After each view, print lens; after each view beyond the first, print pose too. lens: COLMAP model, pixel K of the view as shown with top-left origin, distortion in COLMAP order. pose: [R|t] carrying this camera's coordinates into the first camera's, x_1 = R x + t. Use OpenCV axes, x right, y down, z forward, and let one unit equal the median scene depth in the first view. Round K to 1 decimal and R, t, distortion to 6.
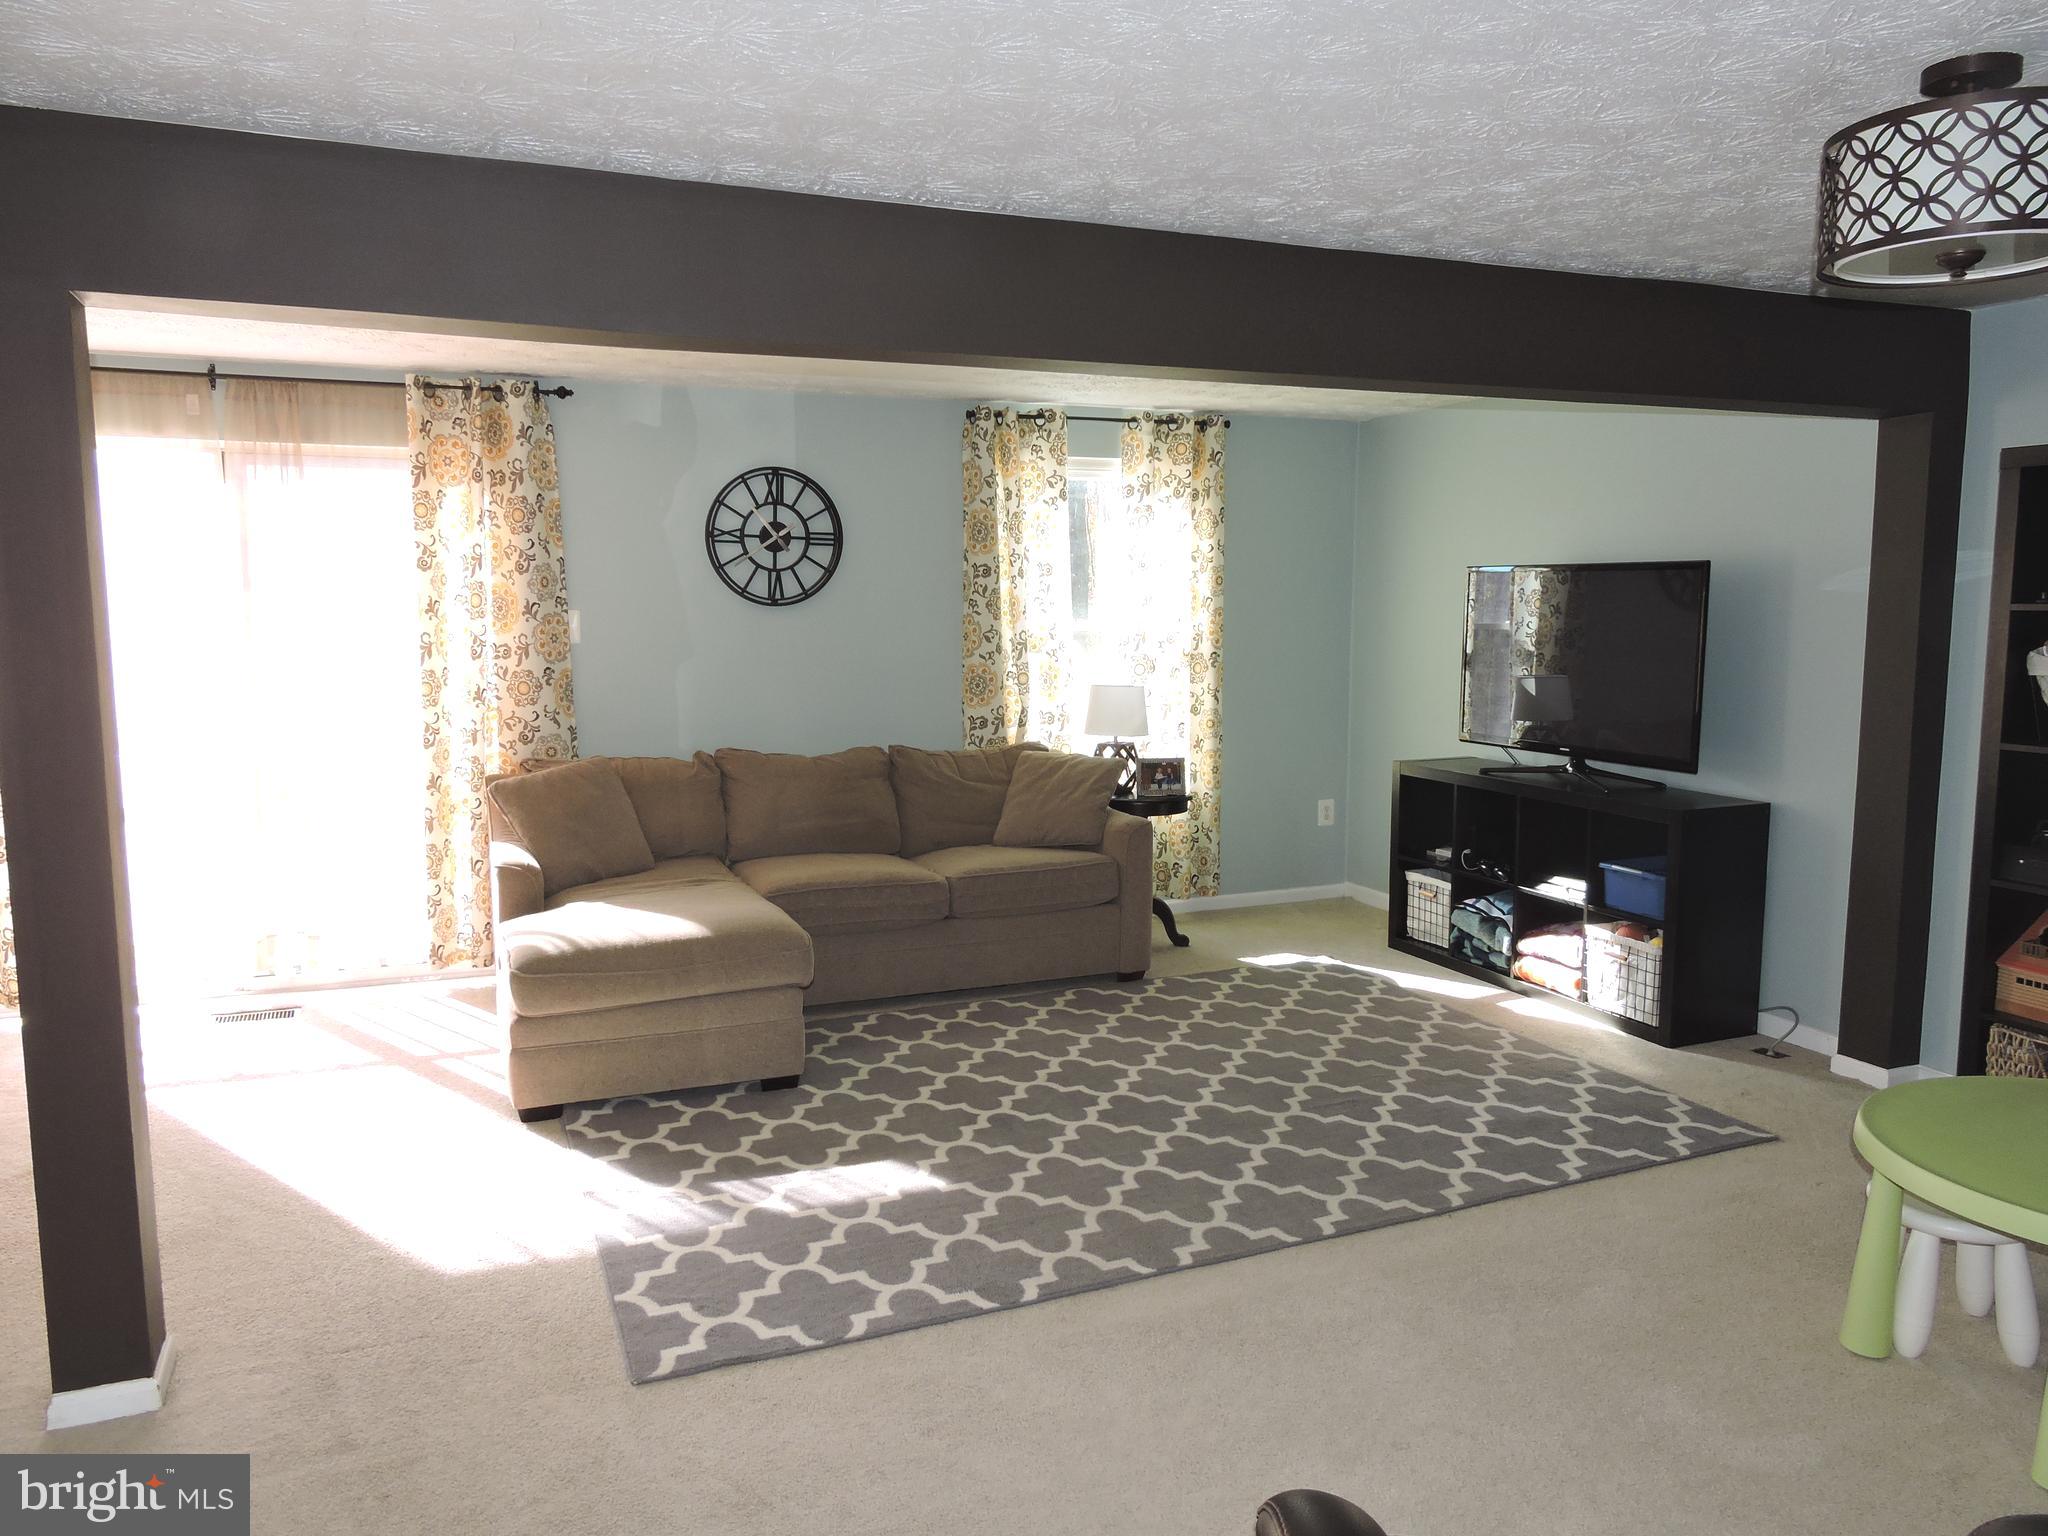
lens RADIAL K [[1457.4, 0, 1027.8], [0, 1457.4, 767.6], [0, 0, 1]] dist [-0.006429, -0.001307]
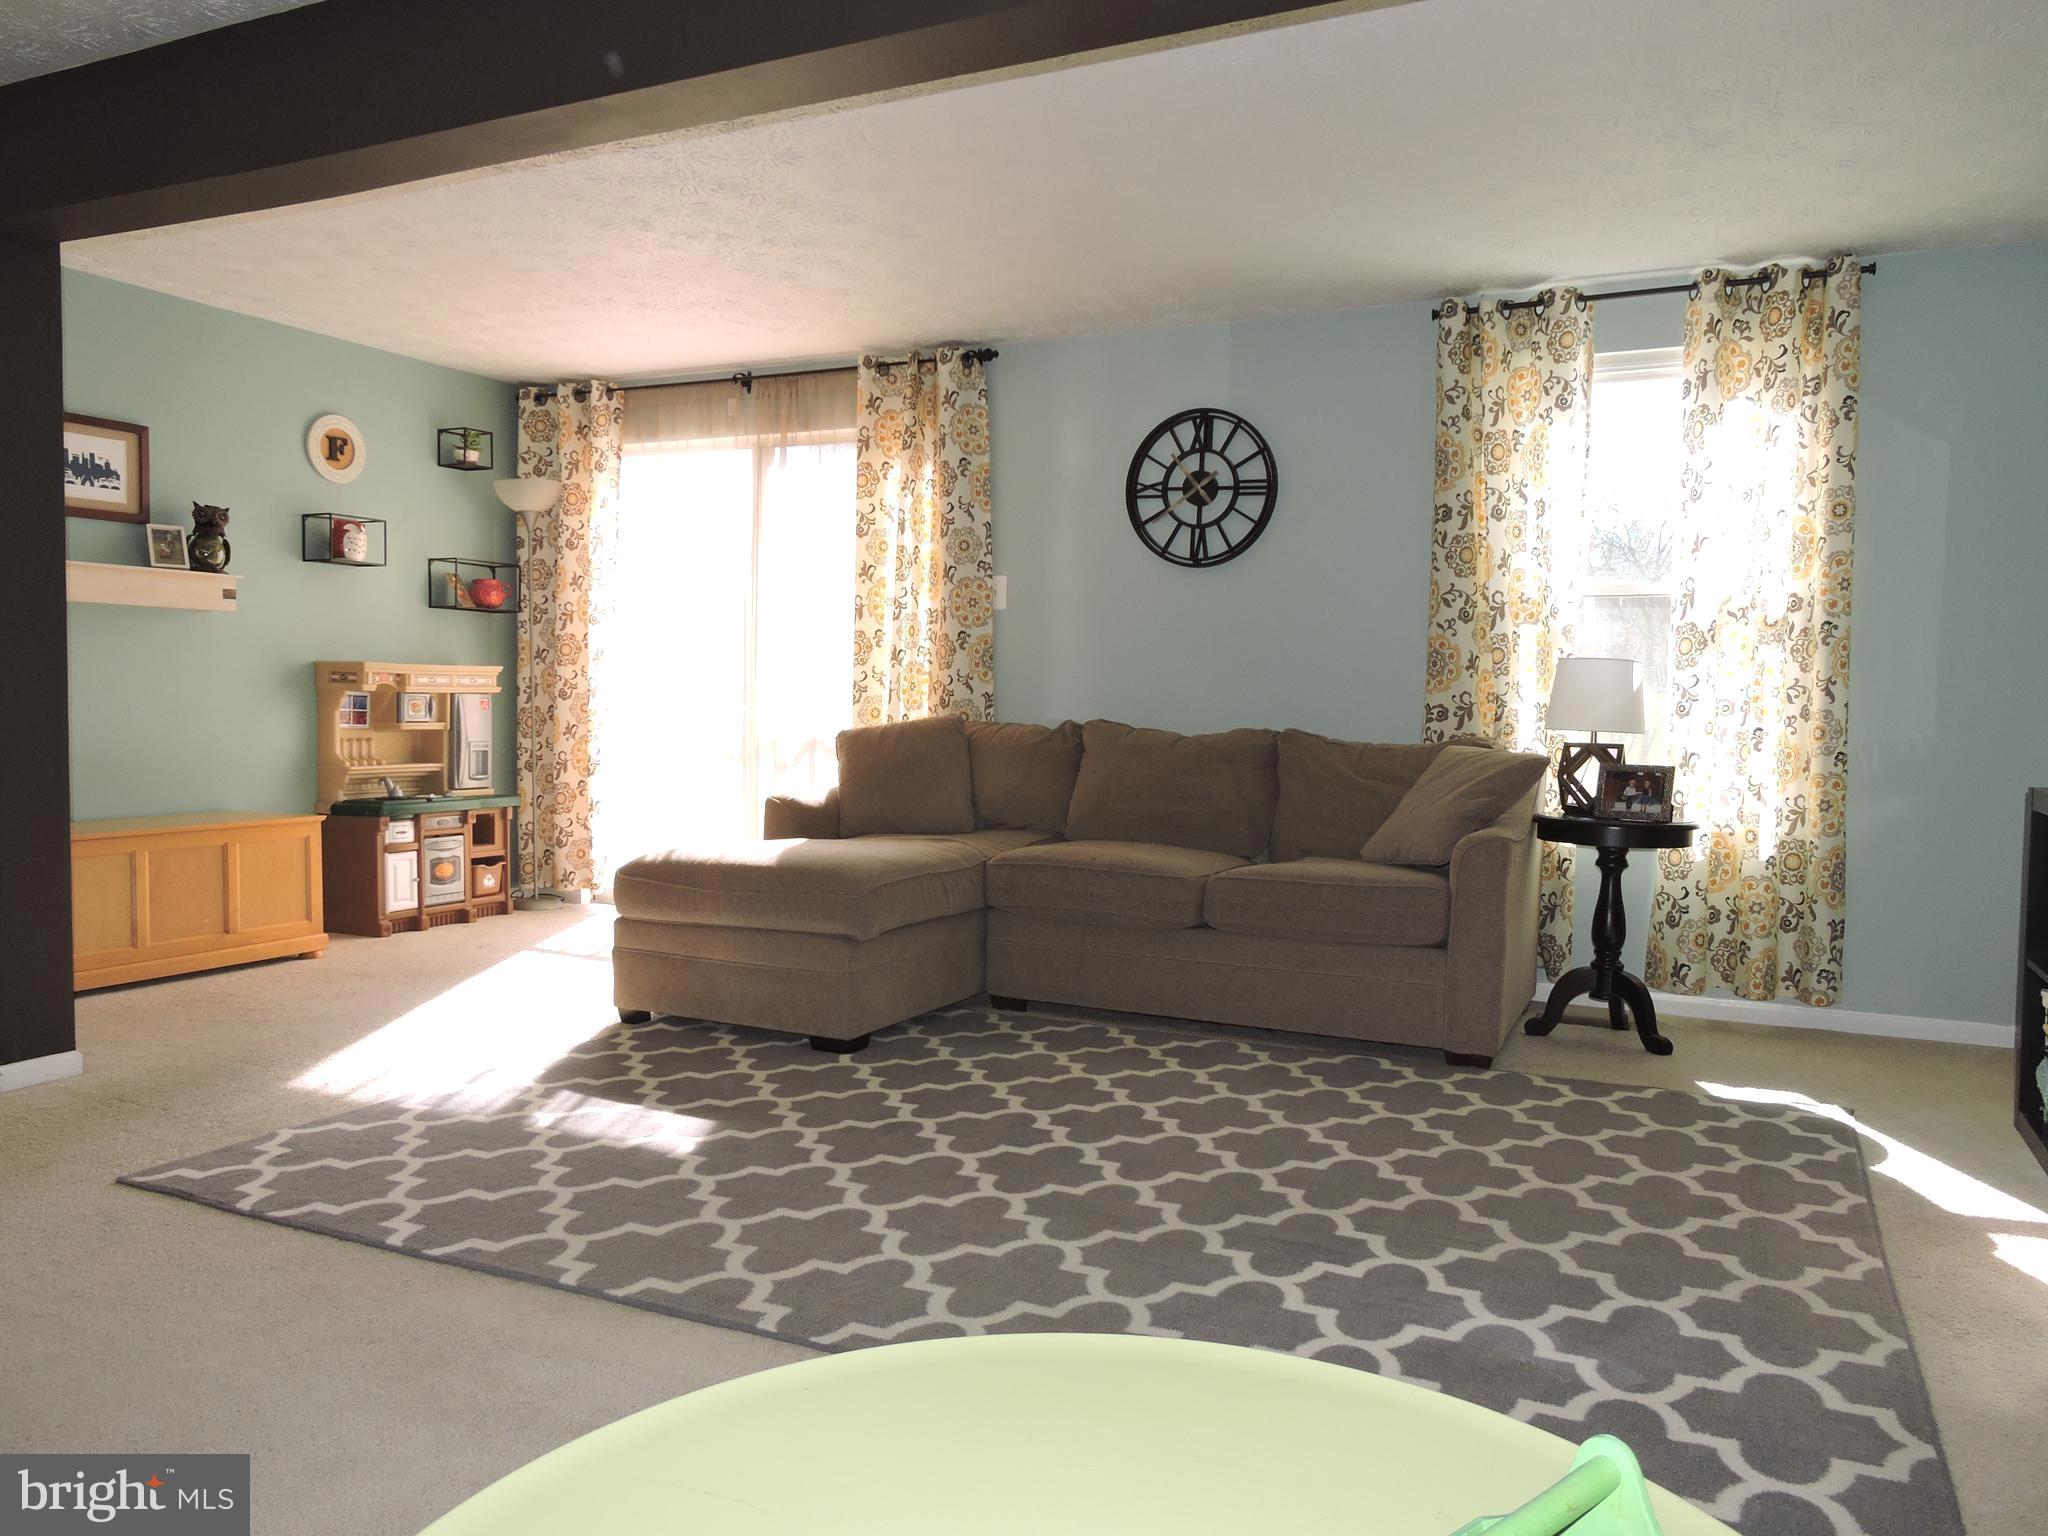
lens RADIAL K [[1457.4, 0, 1025.0], [0, 1457.4, 765.7], [0, 0, 1]] dist [-0.006429, -0.001307]
pose [[0.664175, 0.047129, -0.746090, 0.443806], [-0.105491, 0.993933, -0.031124, 0.048782], [0.740097, 0.099378, 0.665117, 0.376794]]
